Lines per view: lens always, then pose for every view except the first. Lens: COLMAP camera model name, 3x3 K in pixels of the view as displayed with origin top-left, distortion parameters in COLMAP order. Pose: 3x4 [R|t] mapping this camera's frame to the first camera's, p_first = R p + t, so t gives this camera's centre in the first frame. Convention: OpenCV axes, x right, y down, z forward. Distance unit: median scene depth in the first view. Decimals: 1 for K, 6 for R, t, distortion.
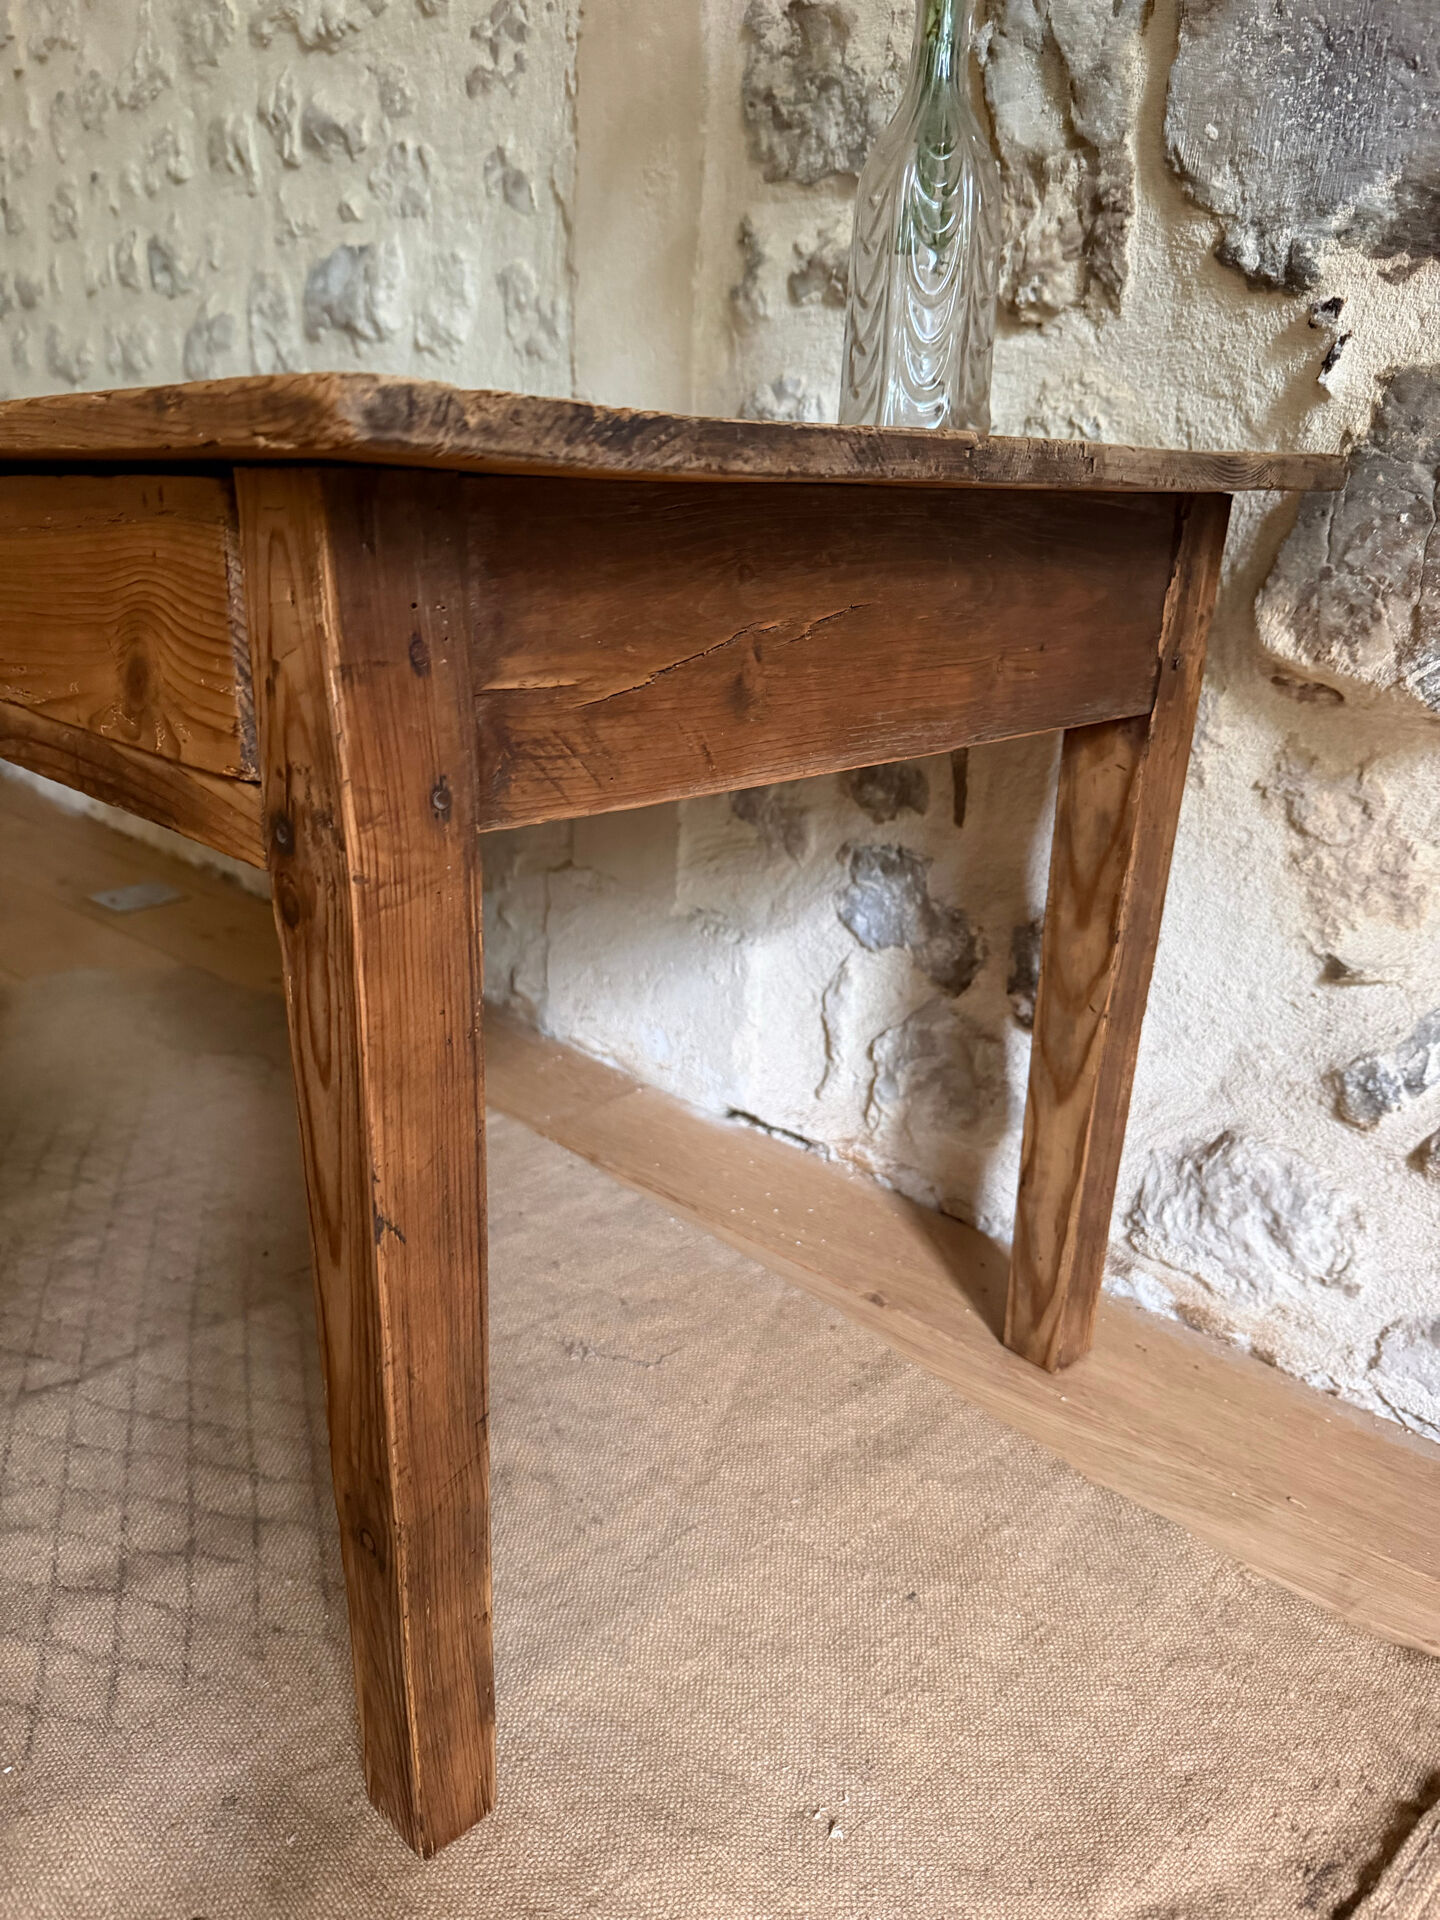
lens RADIAL K [[1379.1, 0, 725.6], [0, 1379.1, 967.7], [0, 0, 1]] dist [-0.023719, 0.009586]
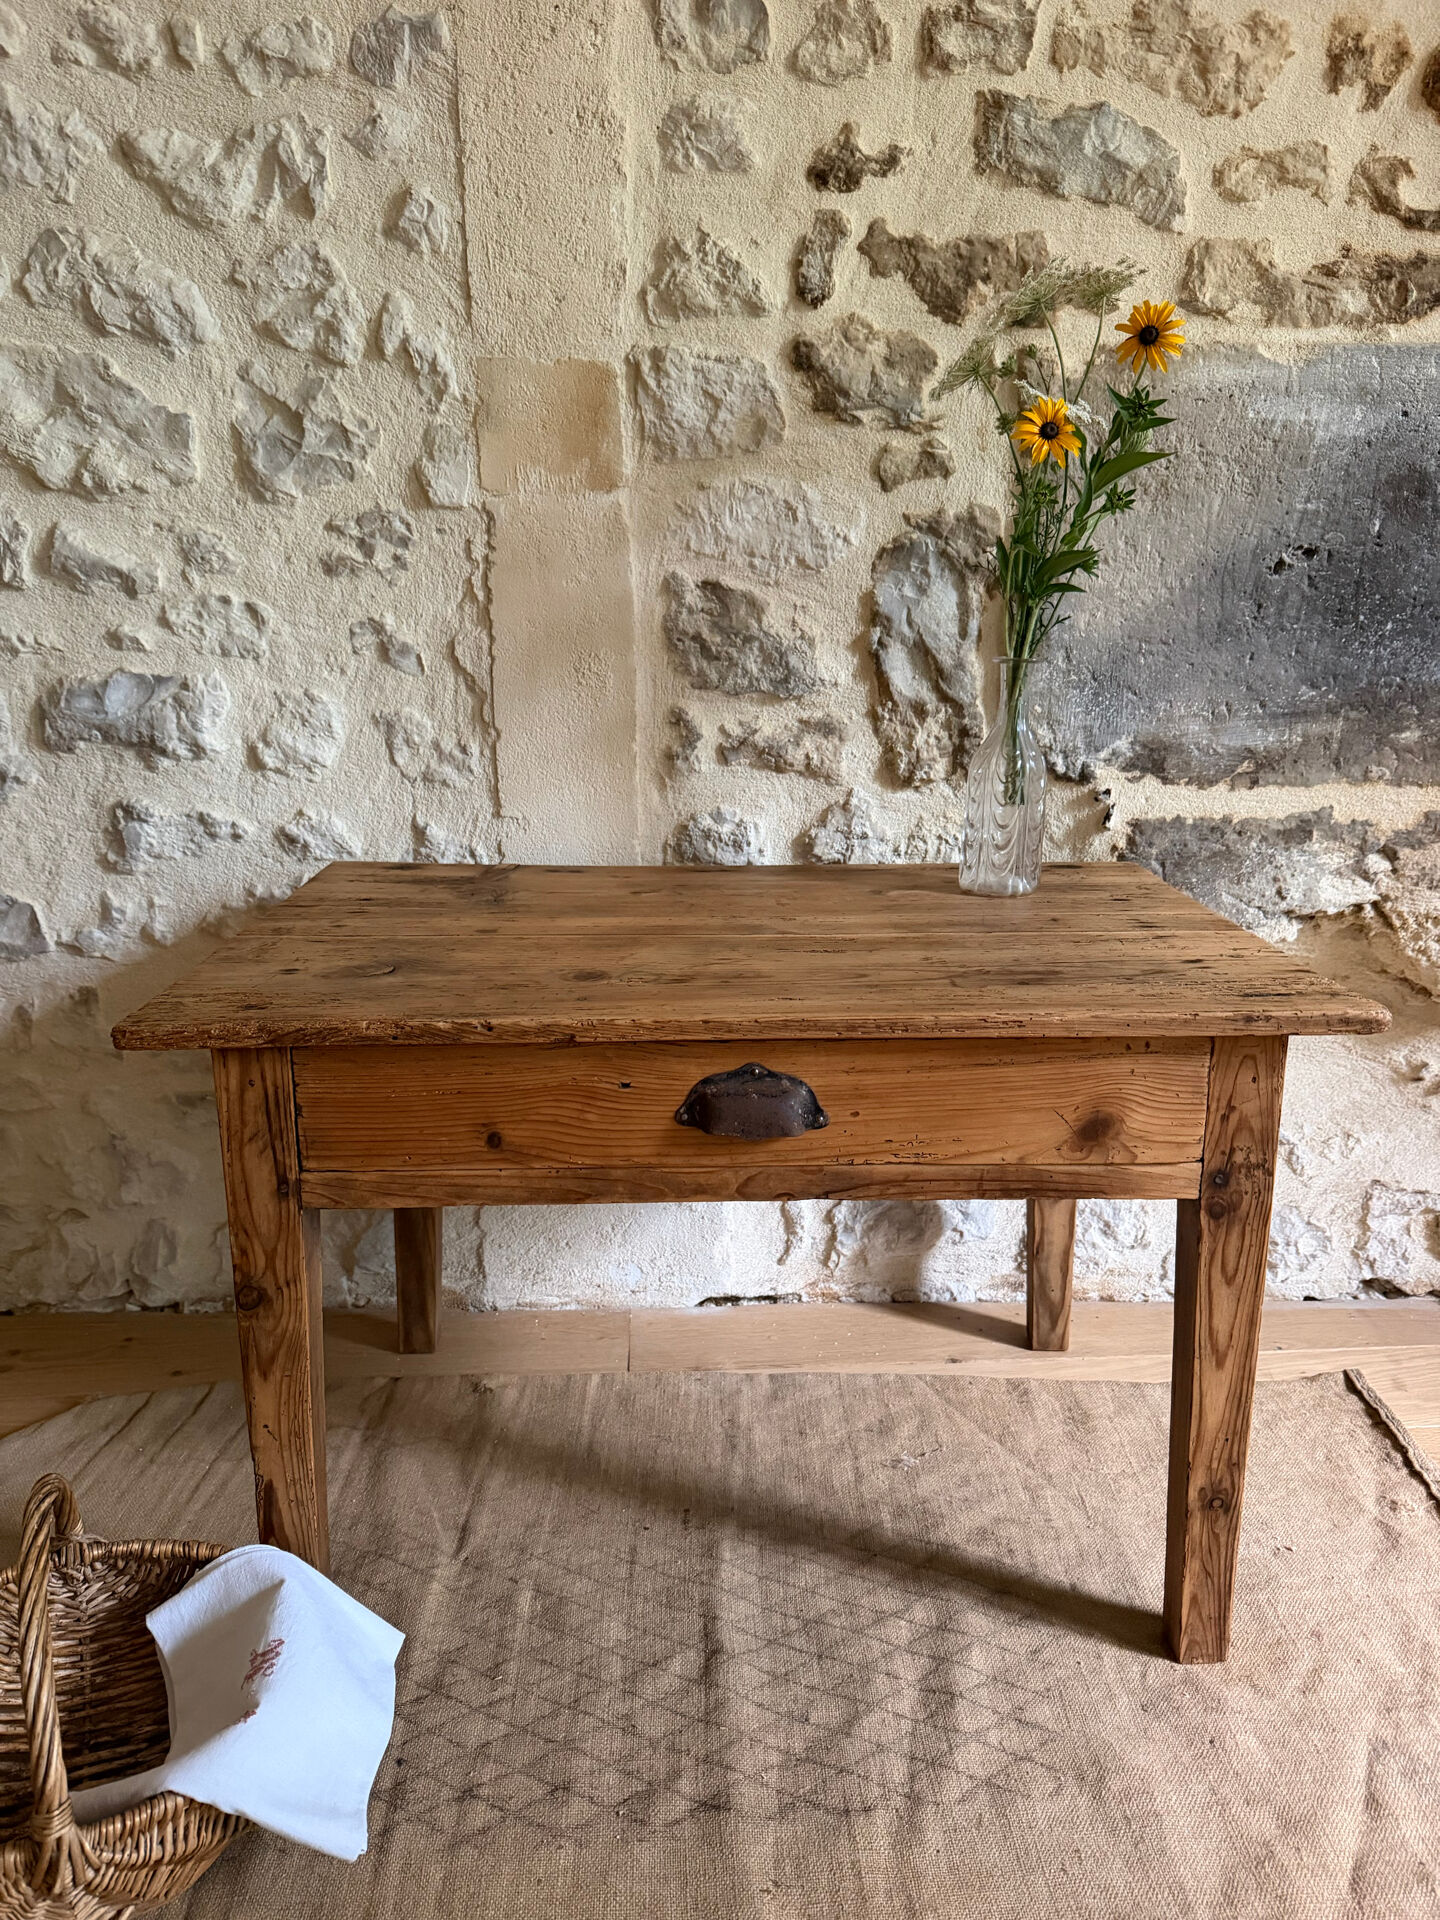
lens RADIAL K [[1335.9, 0, 719.5], [0, 1335.9, 961.6], [0, 0, 1]] dist [0.175454, -0.390793]
pose [[0.688542, -0.208416, 0.694603, -1.245060], [0.259587, 0.965180, 0.032281, -0.382929], [-0.677145, 0.158082, 0.718669, -0.048300]]
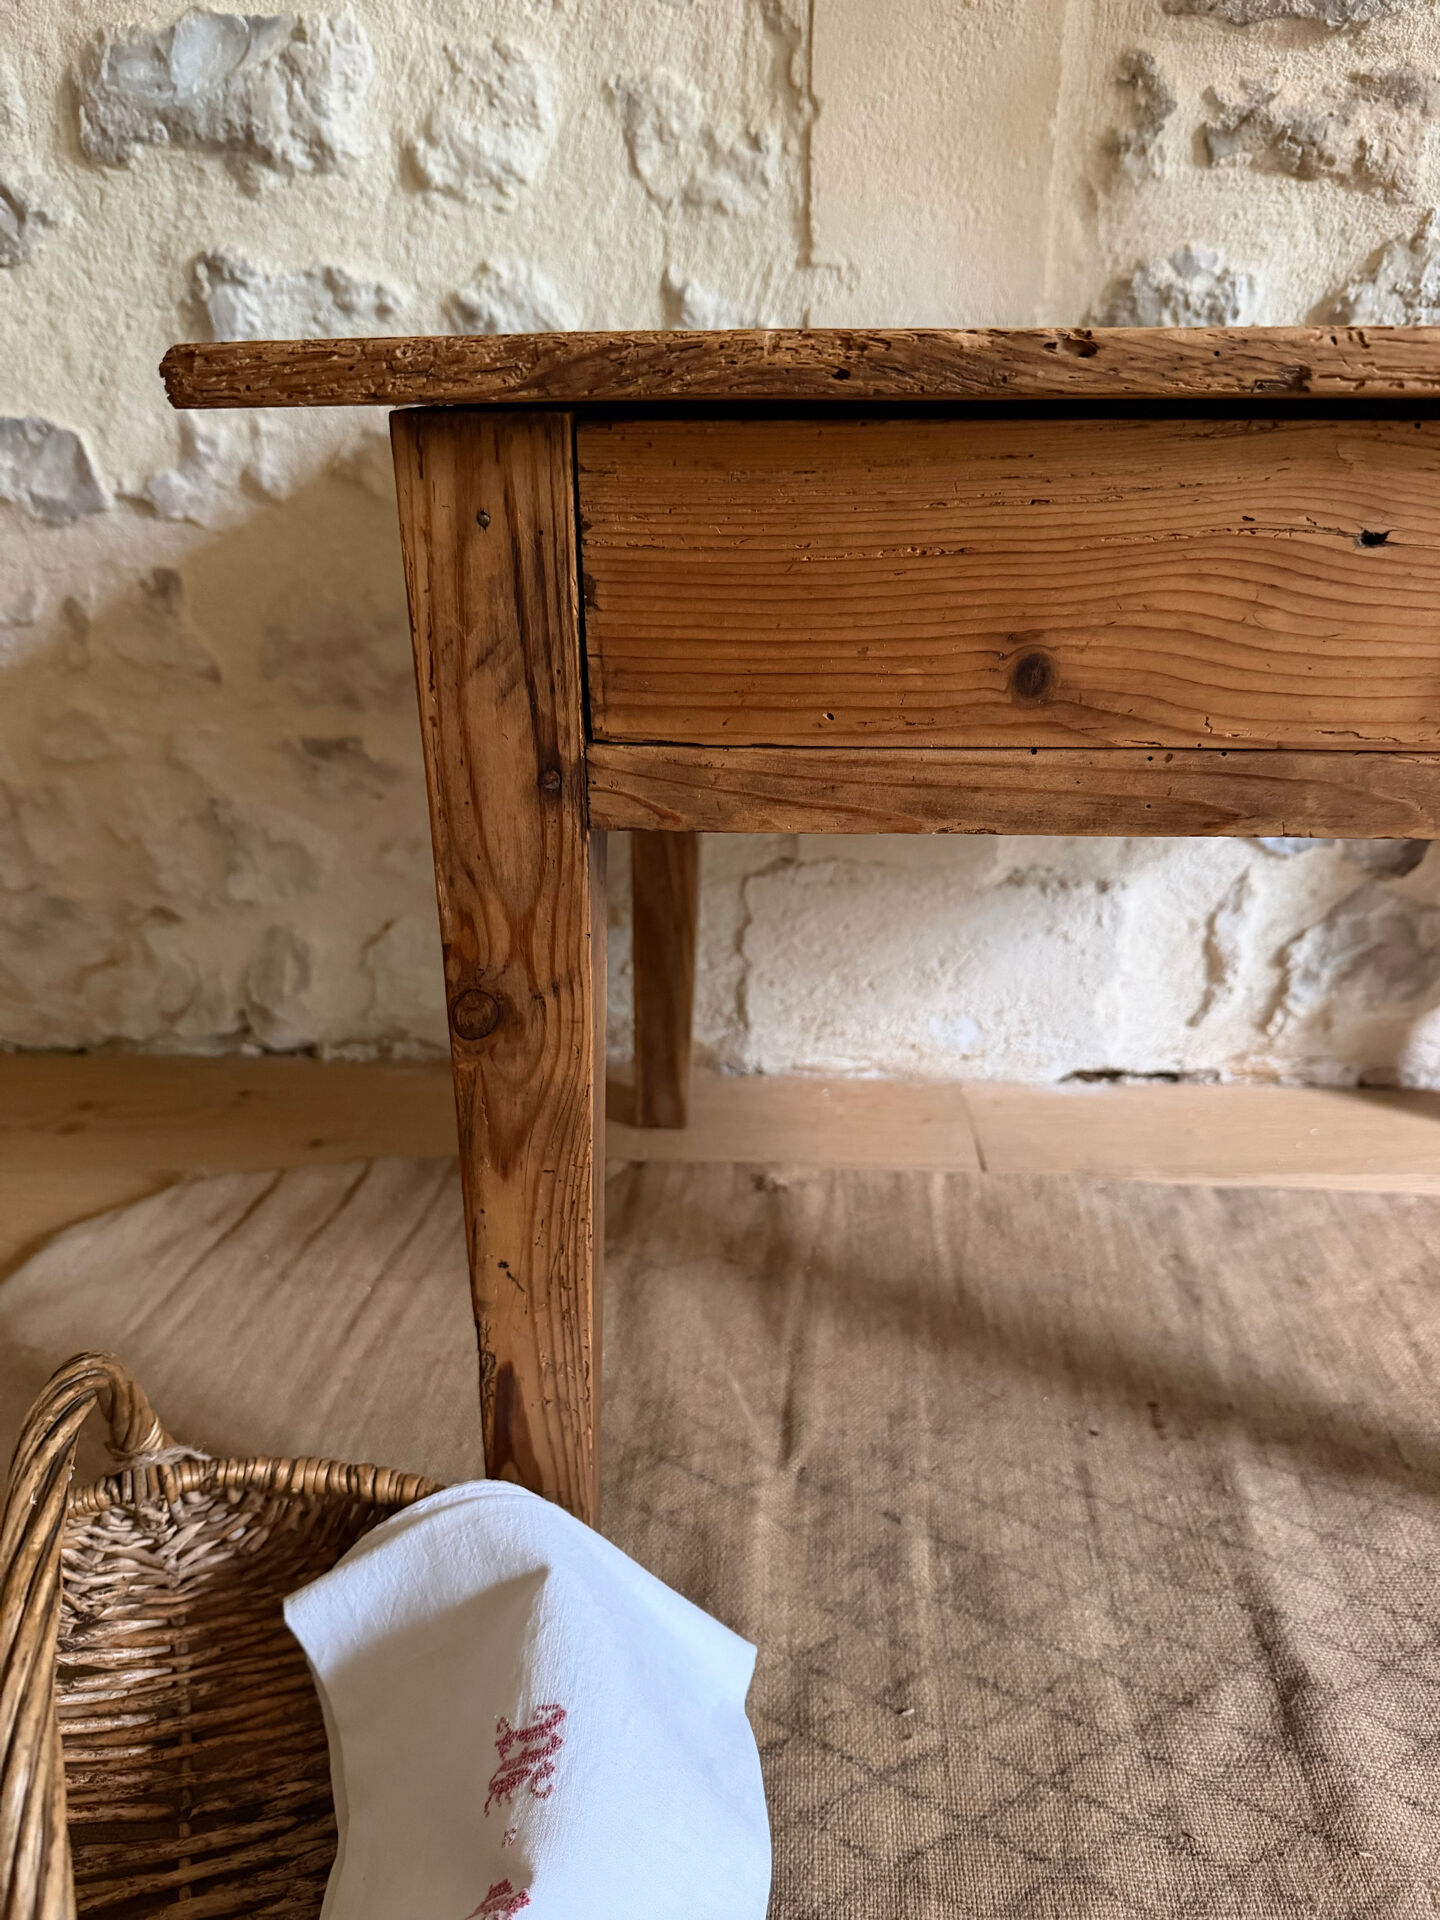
lens RADIAL K [[1392.9, 0, 719.5], [0, 1392.9, 962.8], [0, 0, 1]] dist [-0.023131, 0.003673]
pose [[0.746575, -0.294208, 0.596714, -1.027103], [0.243860, 0.955498, 0.166002, -0.260191], [-0.618998, 0.021581, 0.785096, 0.609313]]
